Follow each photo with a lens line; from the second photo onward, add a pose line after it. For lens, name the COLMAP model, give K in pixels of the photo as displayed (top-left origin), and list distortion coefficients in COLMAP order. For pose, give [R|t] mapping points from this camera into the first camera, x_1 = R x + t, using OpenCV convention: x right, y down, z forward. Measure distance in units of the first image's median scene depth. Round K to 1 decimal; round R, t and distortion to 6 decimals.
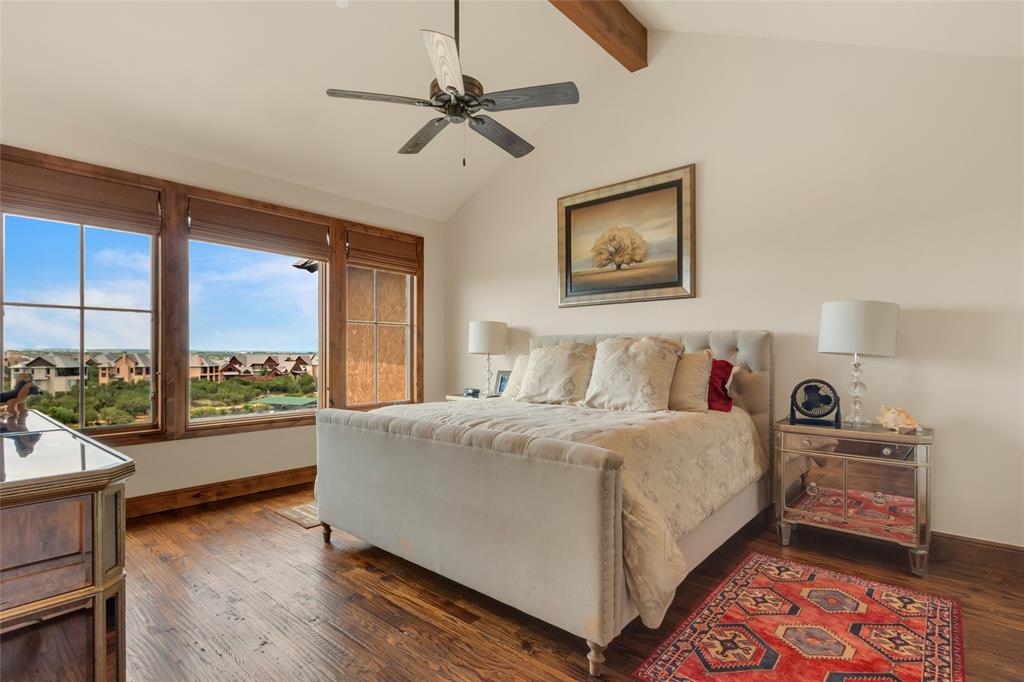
lens RADIAL K [[495.3, 0, 508.5], [0, 495.3, 350.1], [0, 0, 1]] dist [0.005151, 0.000298]
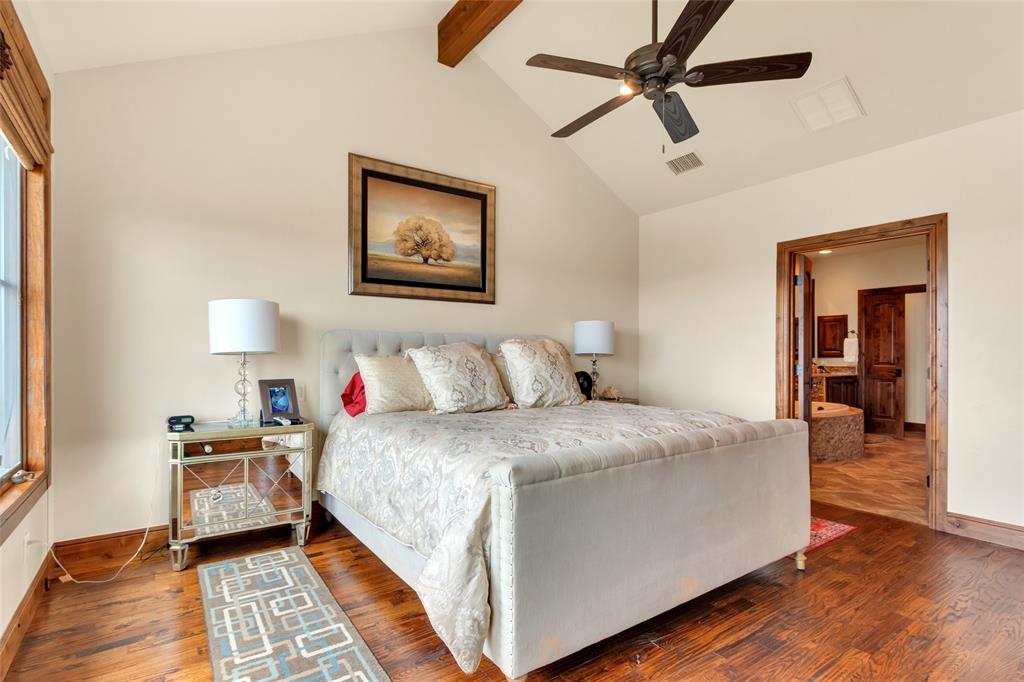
lens RADIAL K [[495.3, 0, 509.8], [0, 495.3, 342.4], [0, 0, 1]] dist [0.005151, 0.000298]
pose [[0.240295, 0.025594, 0.970363, -0.641413], [-0.003784, 0.999669, -0.025430, 0.007348], [-0.970693, 0.002439, 0.240312, 0.637829]]
